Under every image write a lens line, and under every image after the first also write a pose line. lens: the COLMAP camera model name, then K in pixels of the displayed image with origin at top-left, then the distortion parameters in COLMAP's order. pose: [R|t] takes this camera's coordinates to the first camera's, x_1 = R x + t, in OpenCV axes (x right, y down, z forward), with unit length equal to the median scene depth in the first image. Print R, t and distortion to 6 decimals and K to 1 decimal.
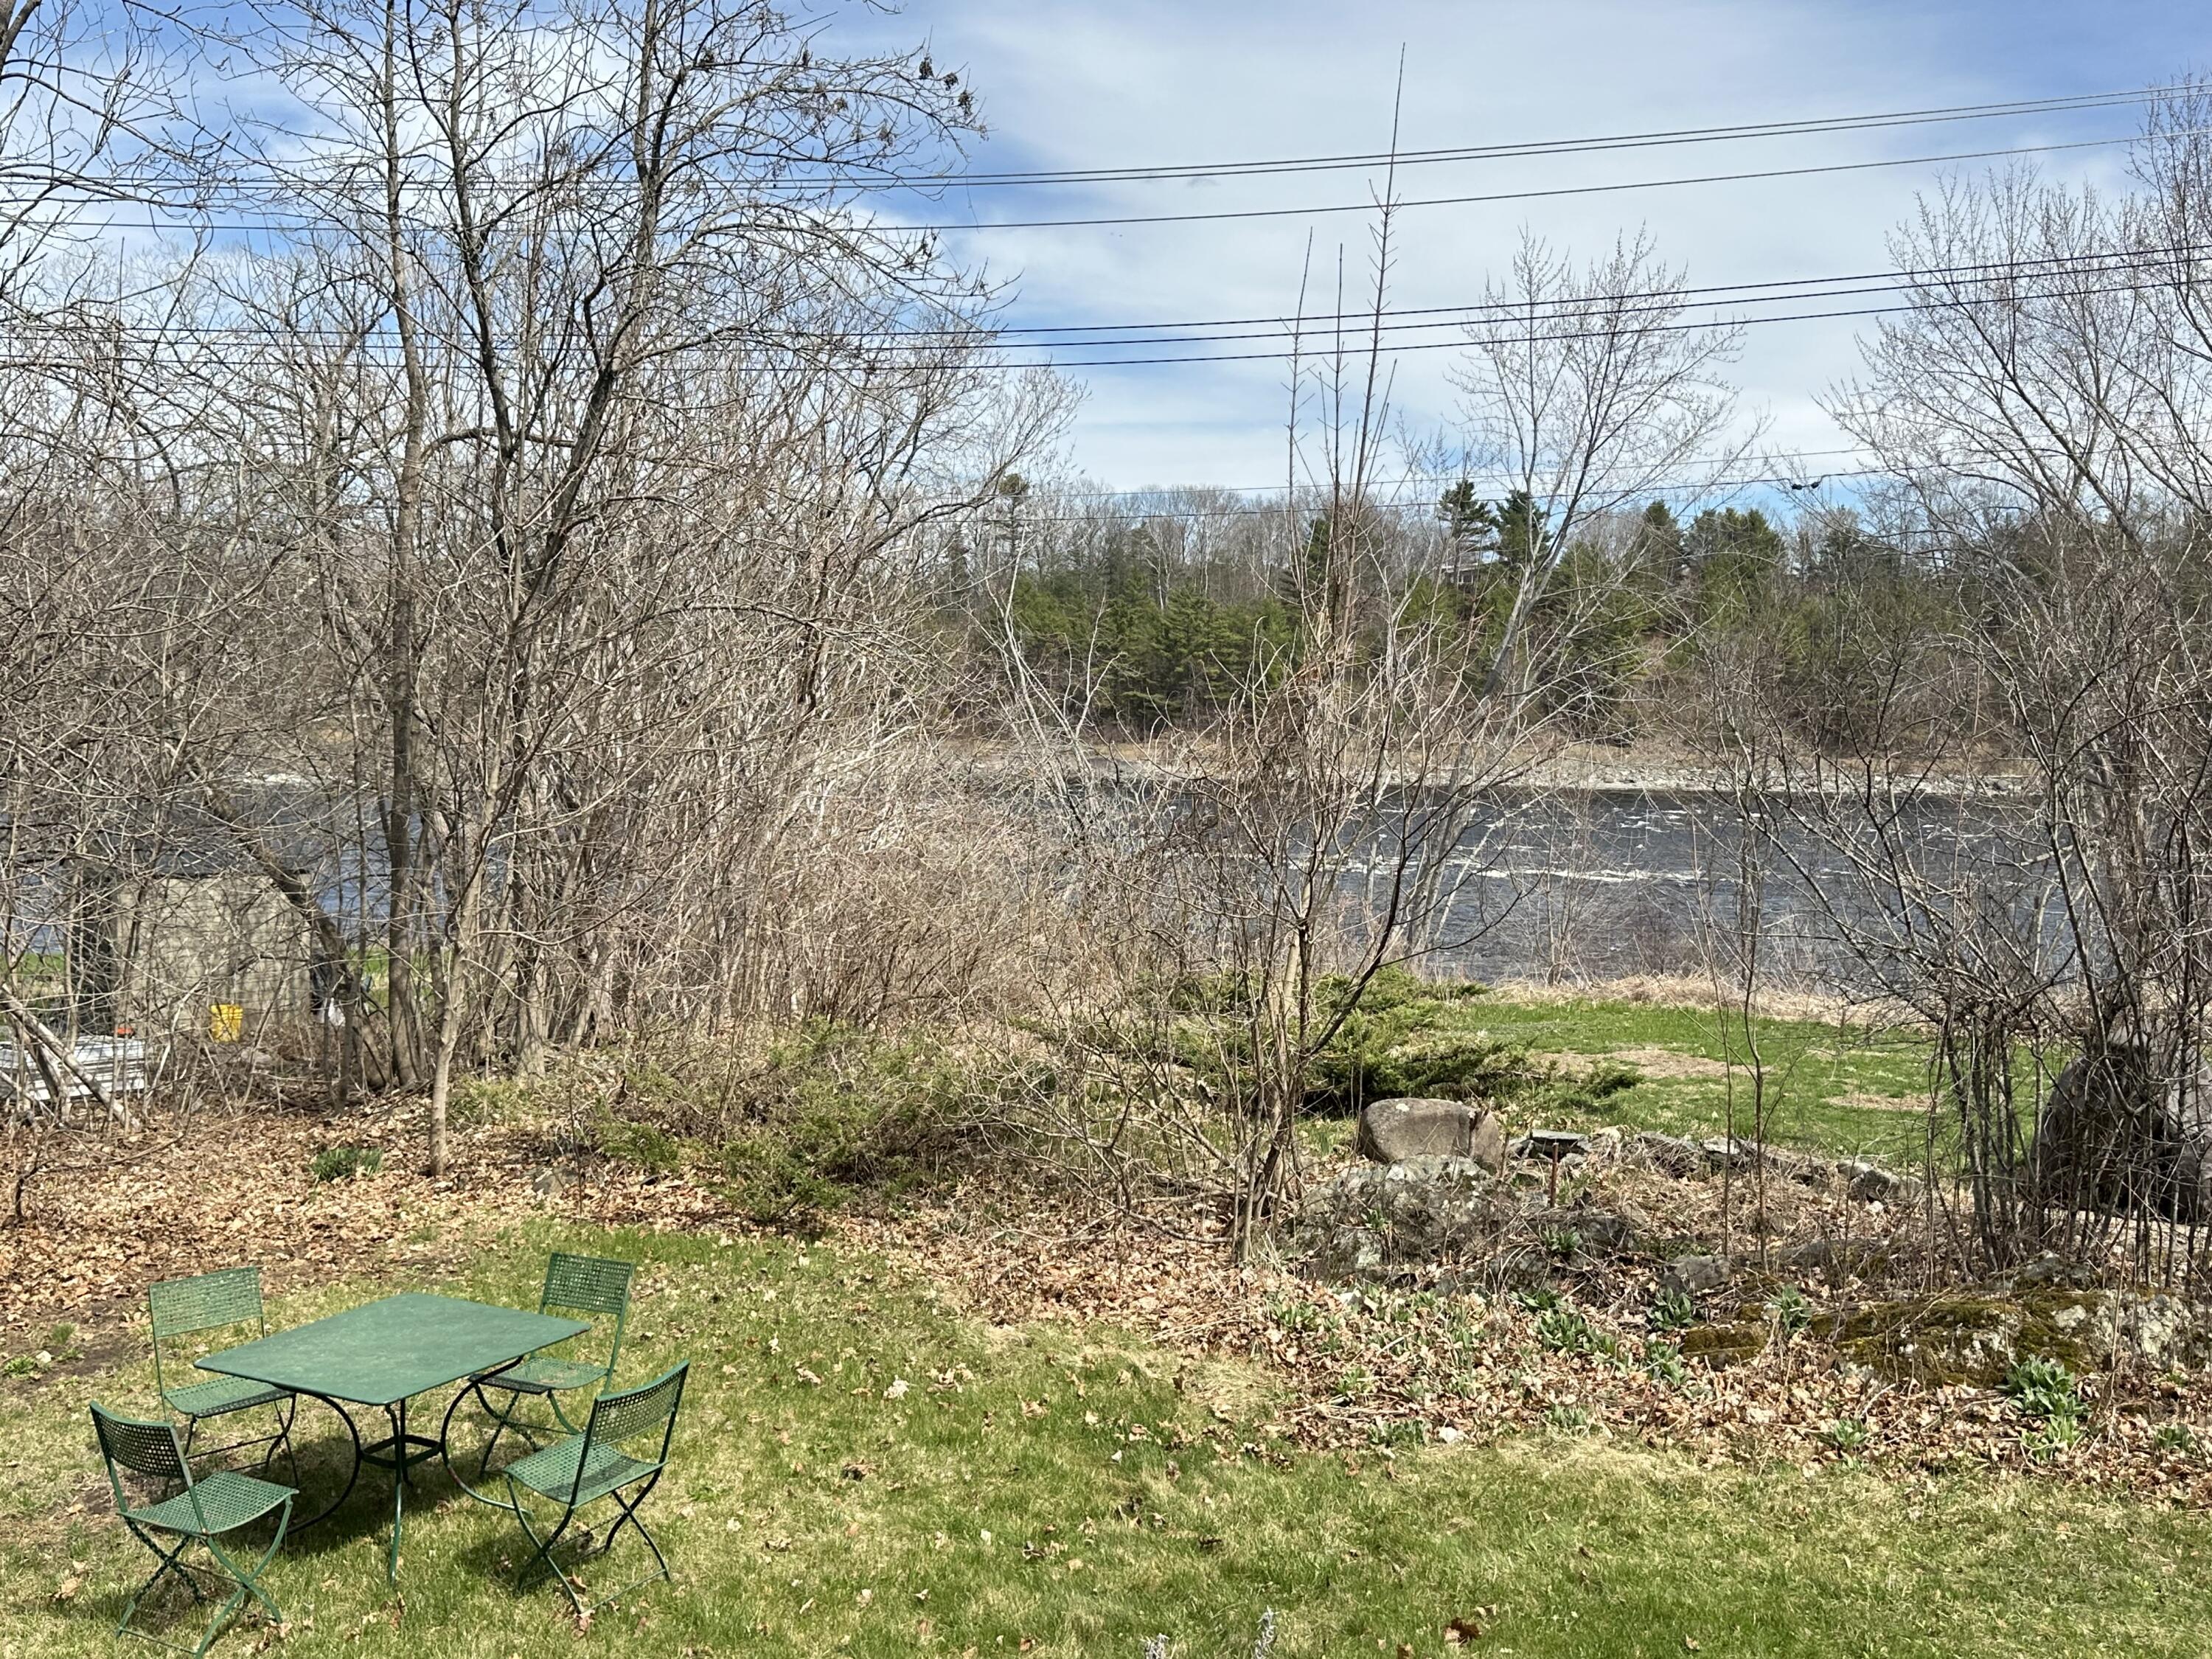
lens RADIAL K [[2171.3, 0, 1106.0], [0, 2171.3, 829.5], [0, 0, 1]] dist [0.226036, -0.566876]
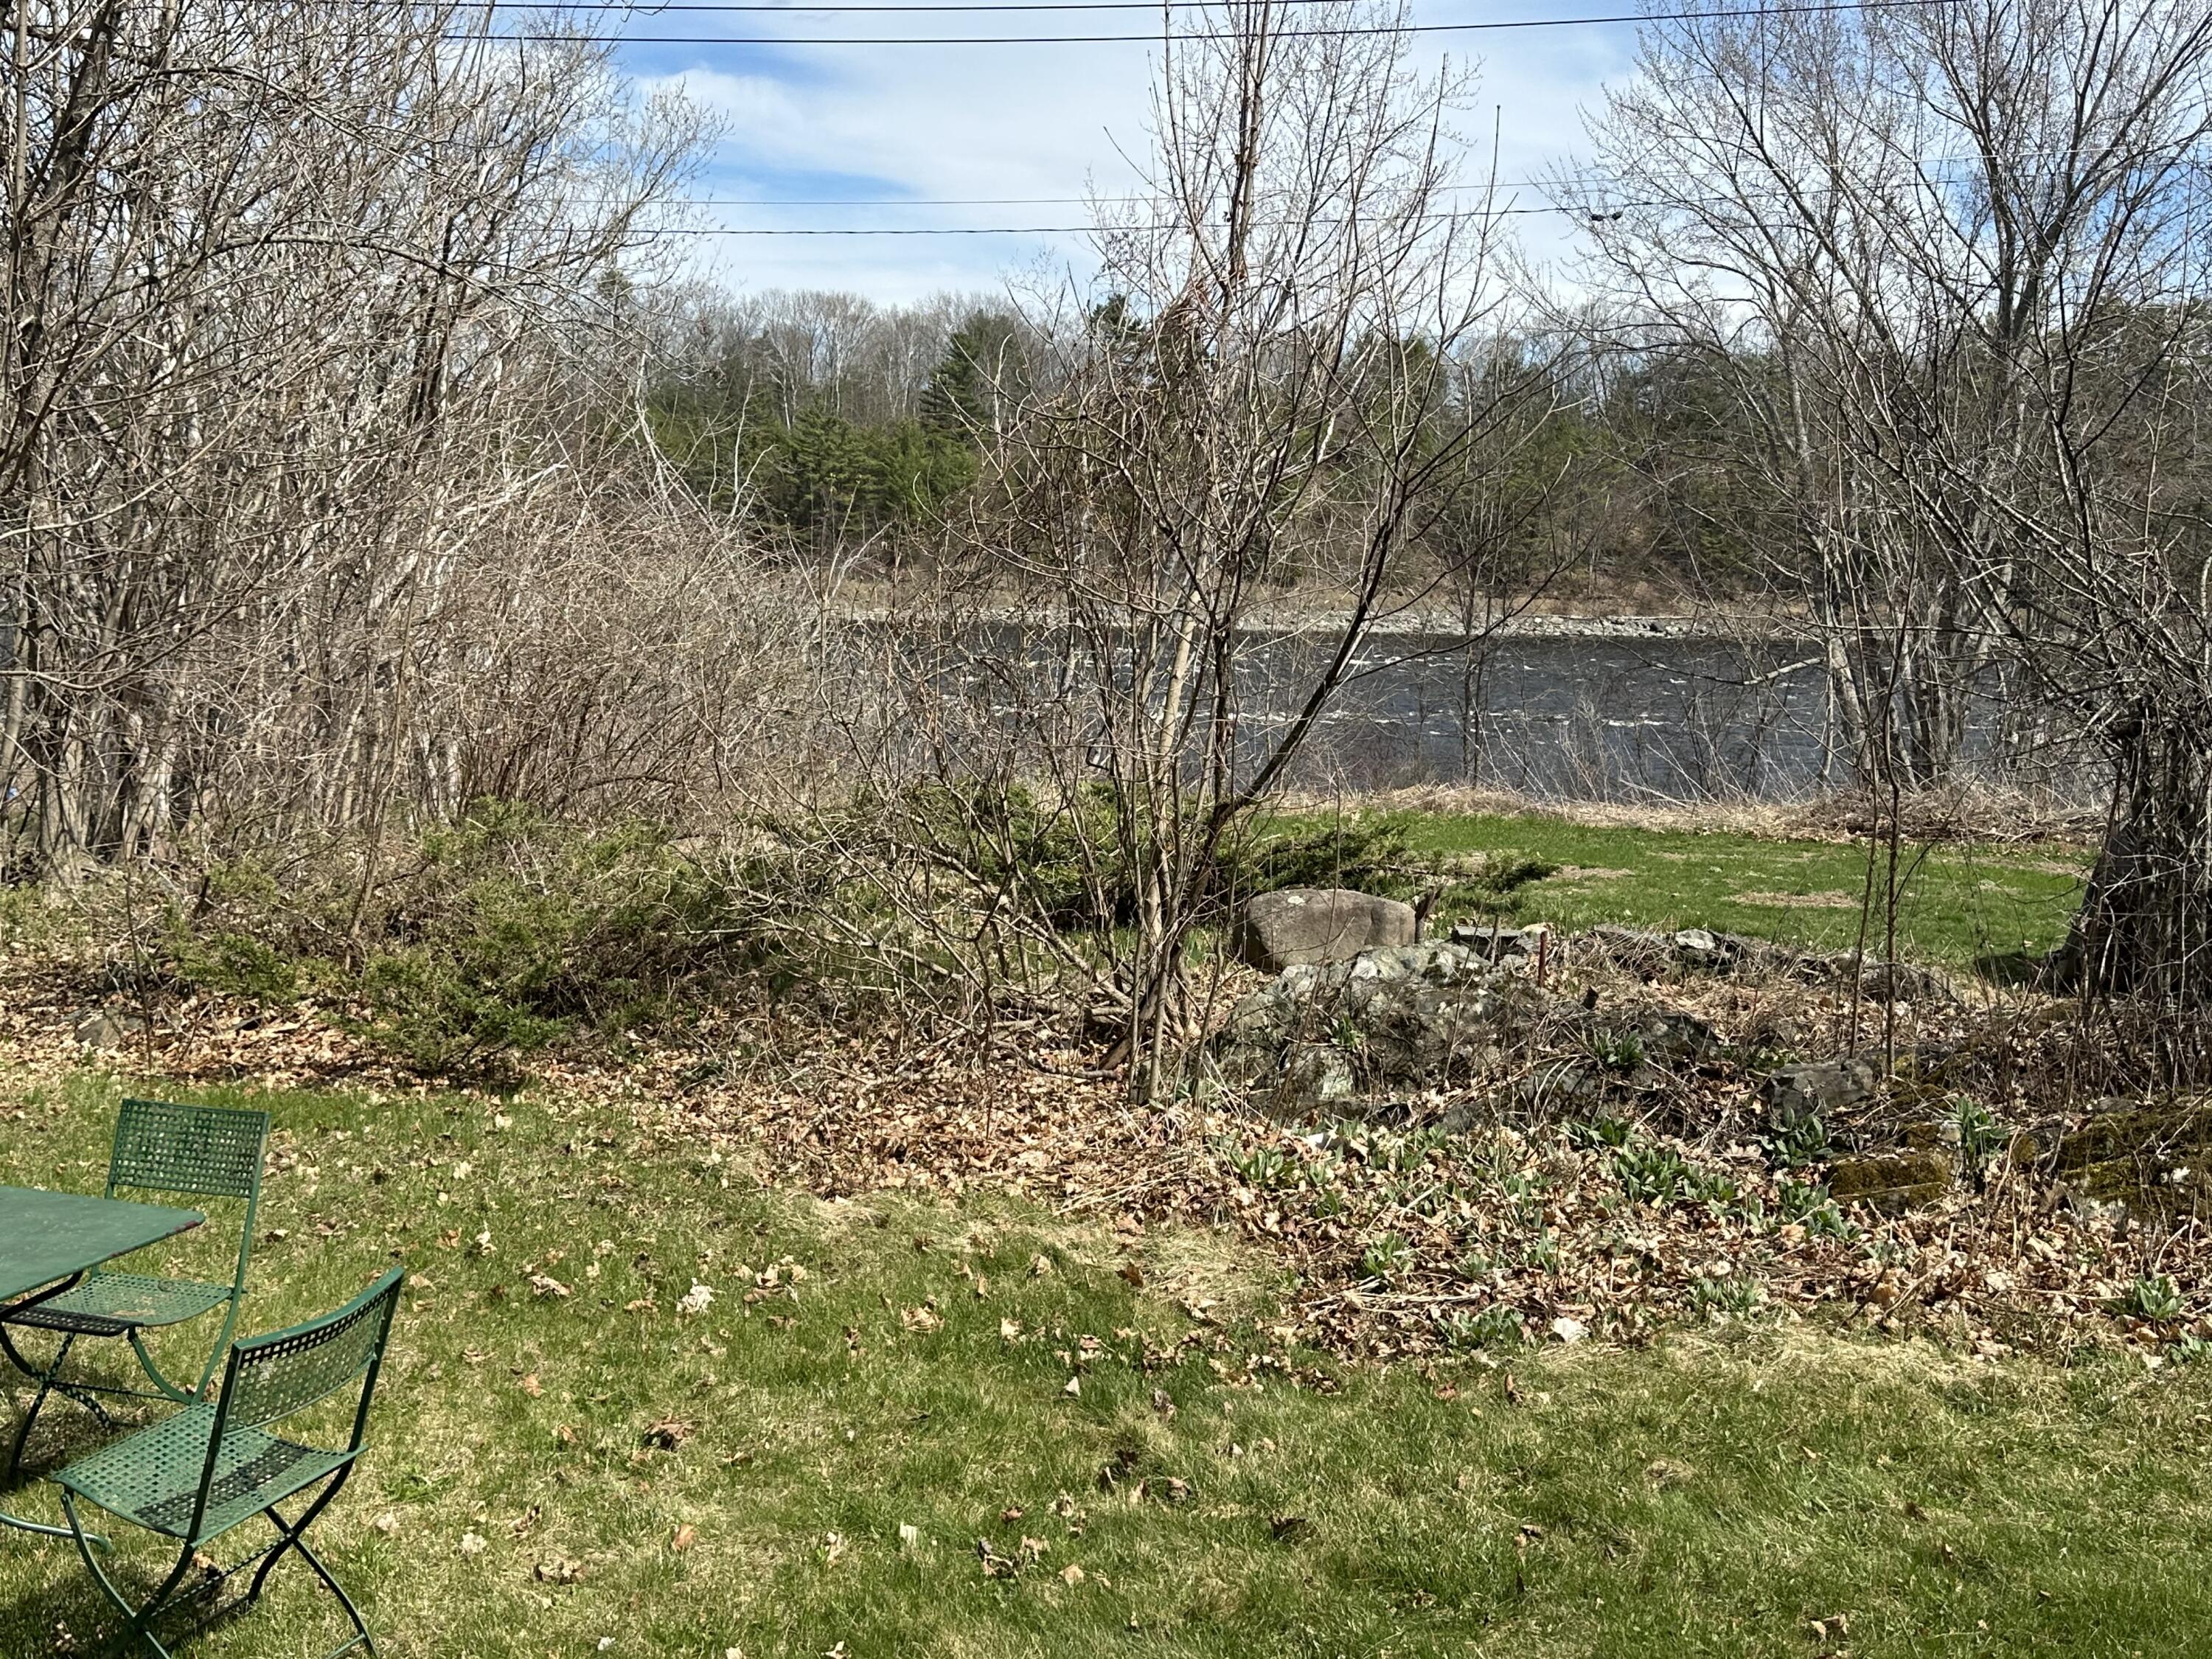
lens RADIAL K [[2327.5, 0, 1106.0], [0, 2327.5, 829.5], [0, 0, 1]] dist [0.194987, -0.470833]
pose [[0.986740, -0.012362, 0.161835, -0.079255], [0.002229, 0.998034, 0.062643, 0.068237], [-0.162291, -0.061451, 0.984828, 0.285509]]
